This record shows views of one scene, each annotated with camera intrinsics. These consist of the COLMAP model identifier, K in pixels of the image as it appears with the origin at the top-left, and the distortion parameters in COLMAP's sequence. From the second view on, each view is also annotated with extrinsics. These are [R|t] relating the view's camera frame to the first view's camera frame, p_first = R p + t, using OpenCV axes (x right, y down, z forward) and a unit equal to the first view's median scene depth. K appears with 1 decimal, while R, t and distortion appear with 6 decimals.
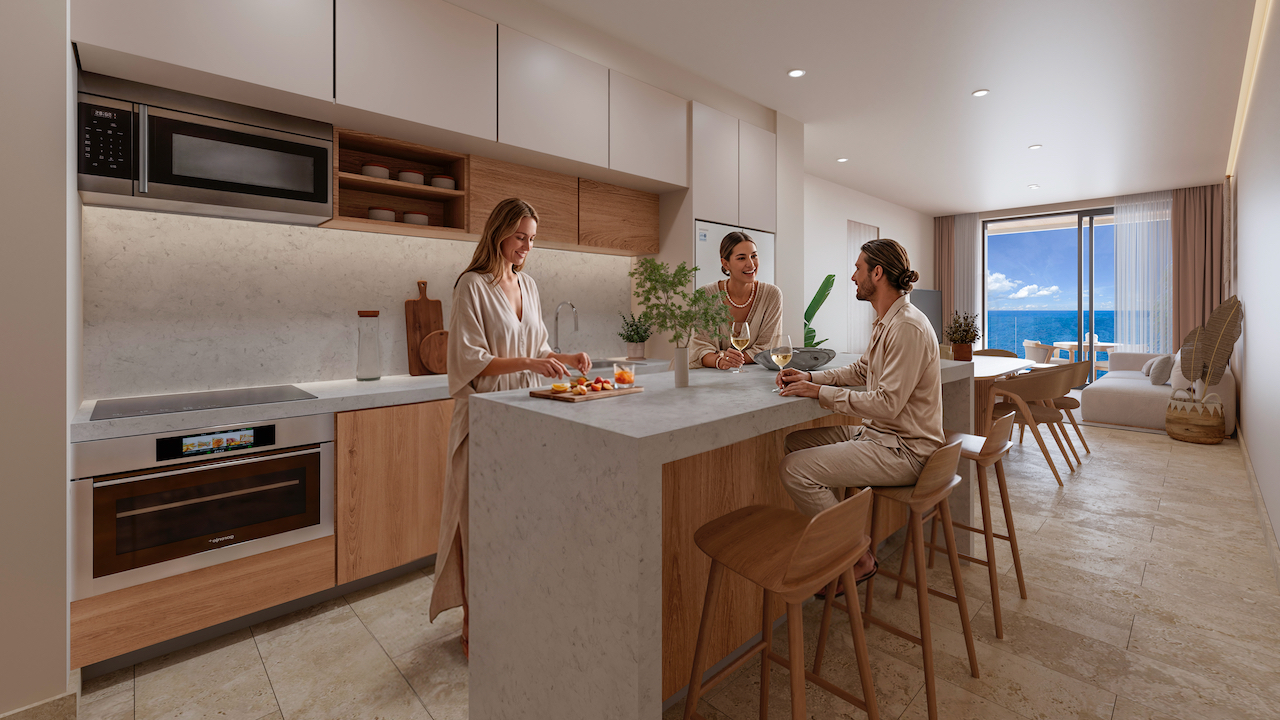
lens RADIAL K [[539.8, 0, 691.6], [0, 539.8, 313.7], [0, 0, 1]] dist [-0.001843, -0.000240]
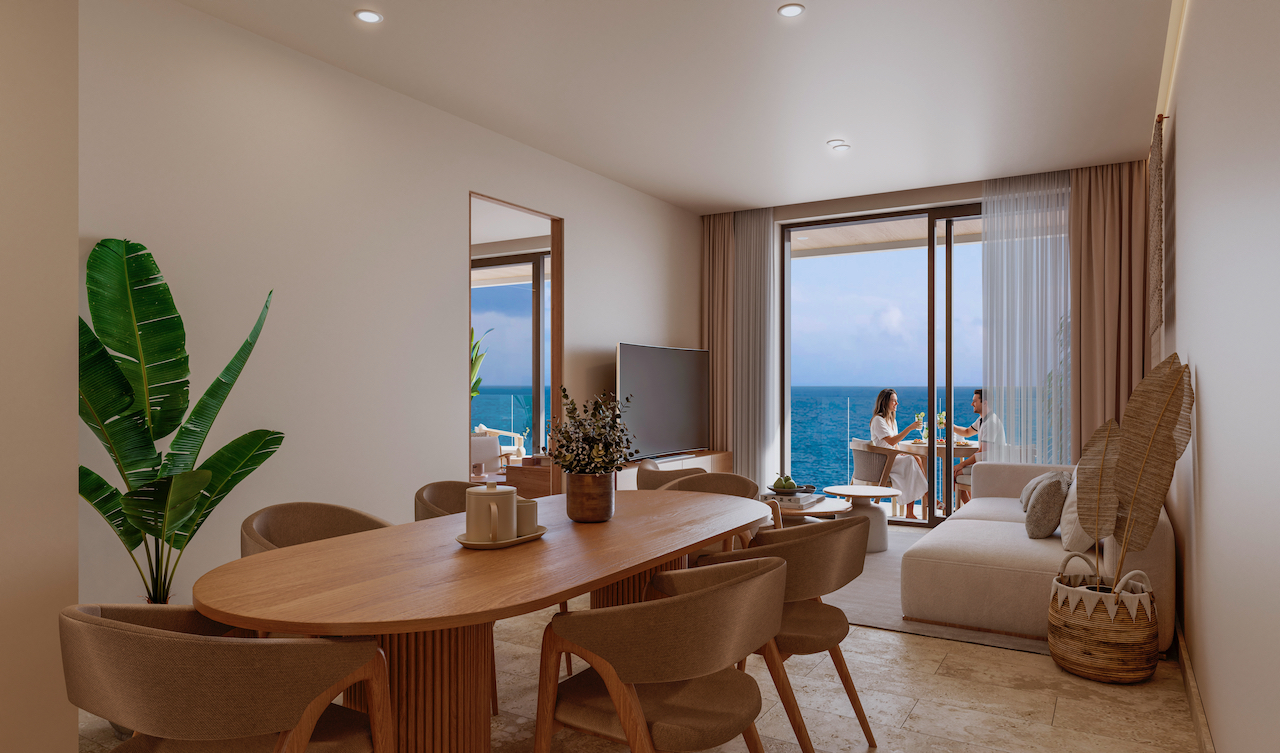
lens RADIAL K [[797.4, 0, 640.5], [0, 797.4, 395.0], [0, 0, 1]] dist [-0.006059, -0.000990]
pose [[0.975747, -0.002141, 0.218893, 0.353152], [0.001314, 0.999991, 0.003927, -0.001264], [-0.218900, -0.003544, 0.975741, 0.373628]]
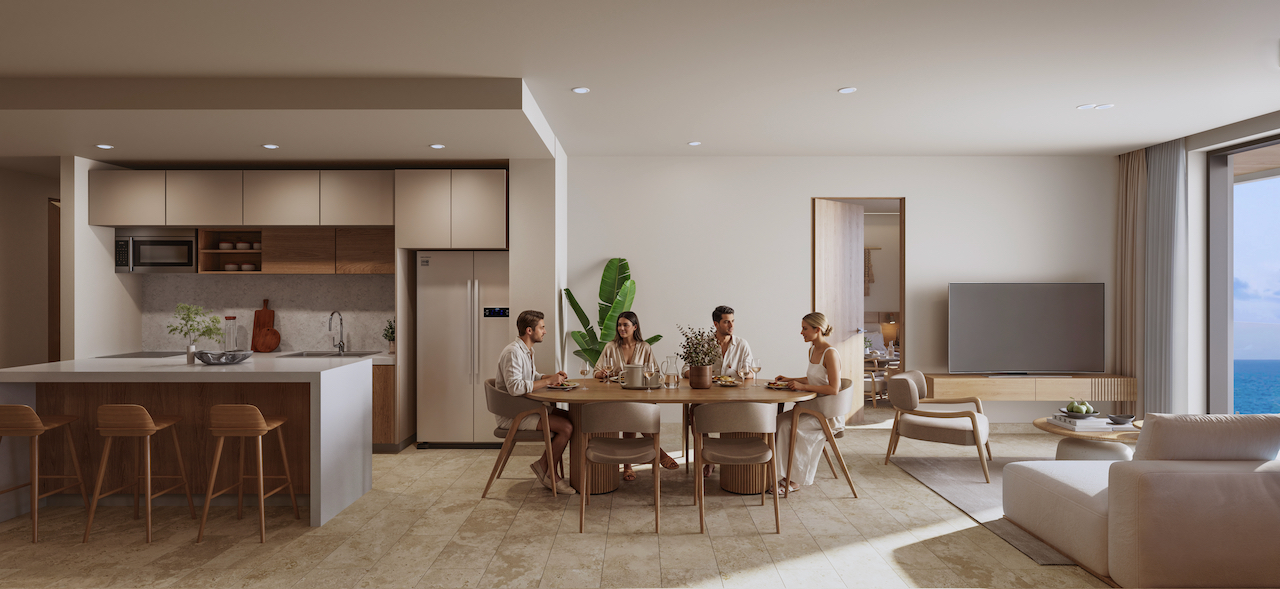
lens RADIAL K [[646.8, 0, 640.0], [0, 646.8, 294.5], [0, 0, 1]] dist [0.001140, 0.000134]
pose [[0.692516, 0.007295, -0.721366, 0.991336], [-0.002515, 0.999967, 0.007698, -0.051749], [0.721398, -0.003516, 0.692511, 0.216895]]
